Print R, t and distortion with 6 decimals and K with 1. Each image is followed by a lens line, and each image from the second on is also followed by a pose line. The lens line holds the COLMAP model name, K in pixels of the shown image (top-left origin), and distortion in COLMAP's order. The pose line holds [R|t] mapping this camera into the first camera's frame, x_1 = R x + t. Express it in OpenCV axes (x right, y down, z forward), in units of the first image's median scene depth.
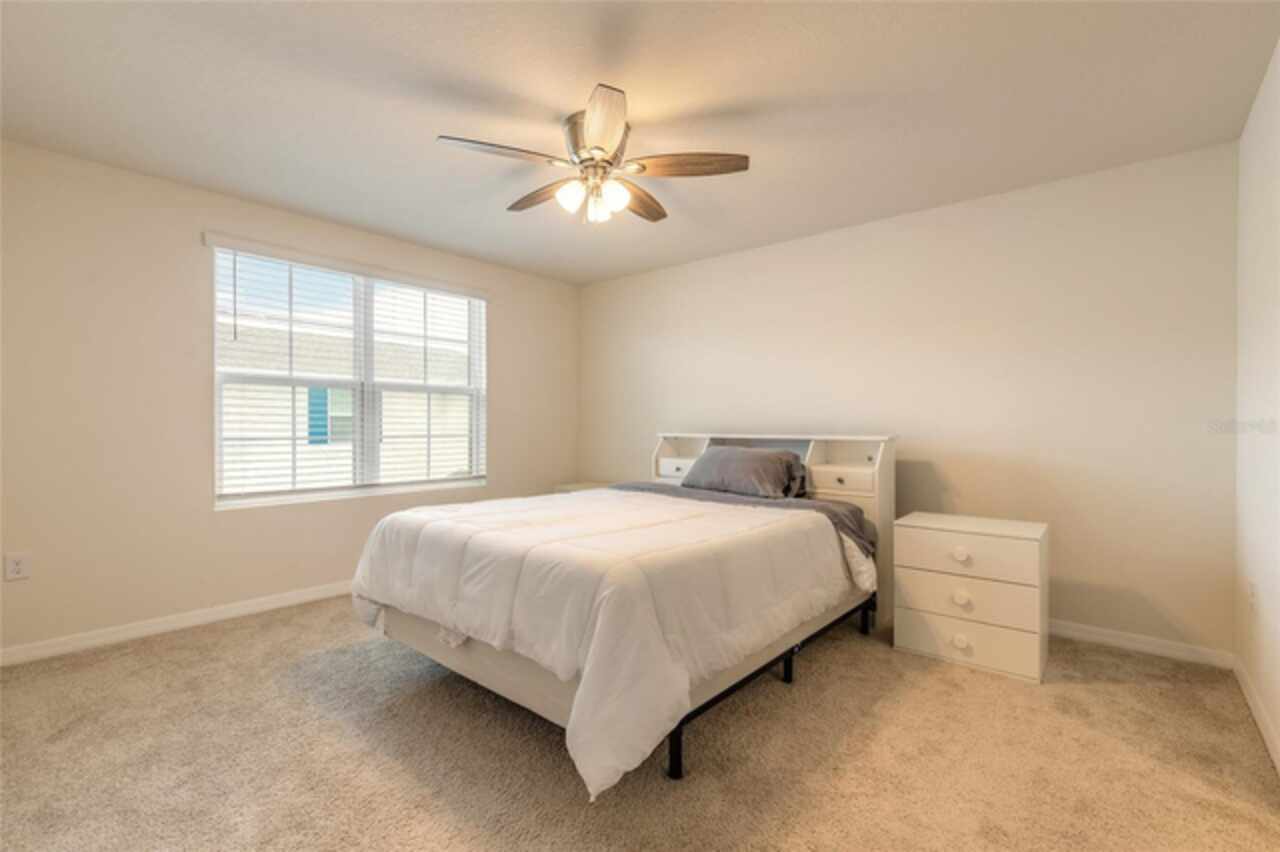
lens RADIAL K [[579.6, 0, 643.4], [0, 579.6, 428.0], [0, 0, 1]] dist [0.010858, -0.001254]
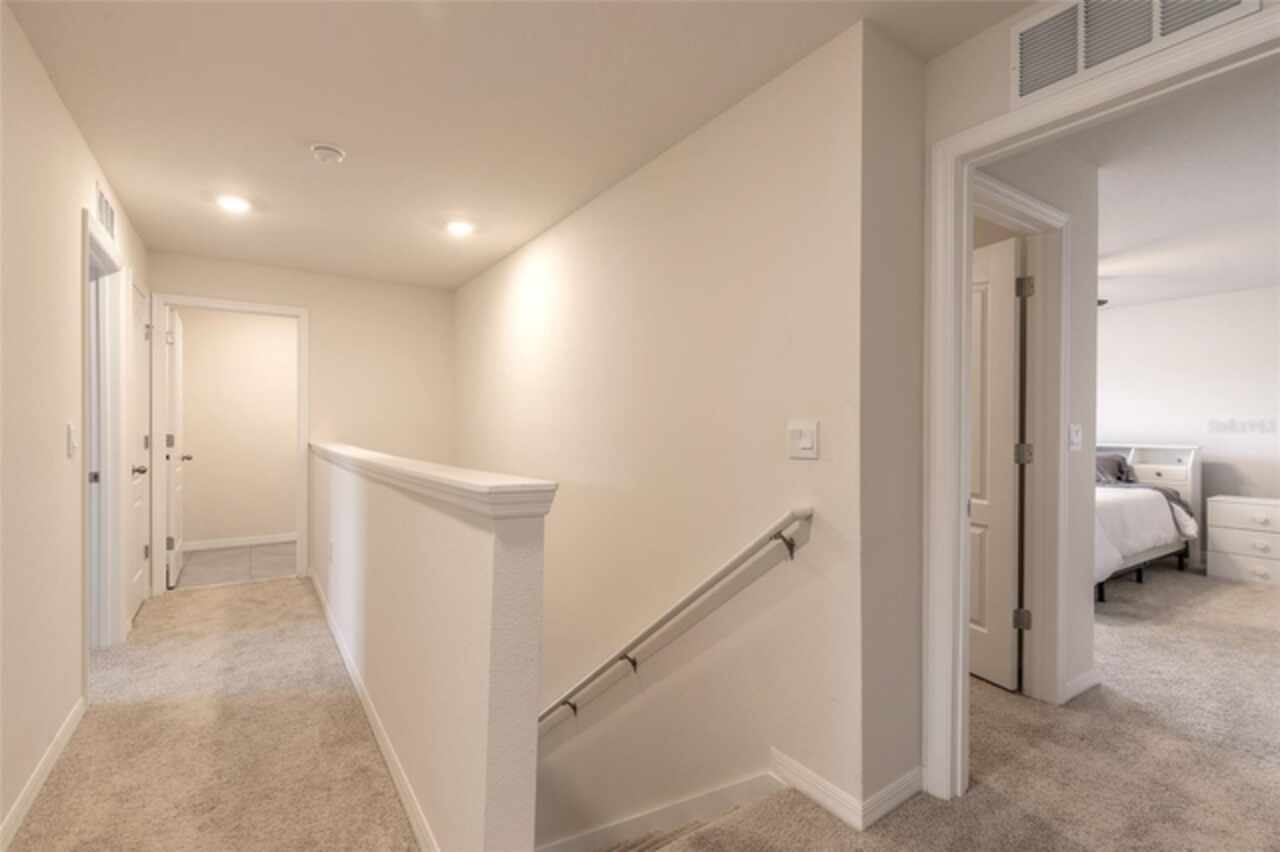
lens RADIAL K [[579.6, 0, 636.4], [0, 579.6, 428.3], [0, 0, 1]] dist [0.010858, -0.001254]
pose [[0.961340, -0.000930, -0.275362, -0.619091], [0.001020, 0.999999, 0.000182, -0.037414], [0.275362, -0.000456, 0.961340, -0.965462]]
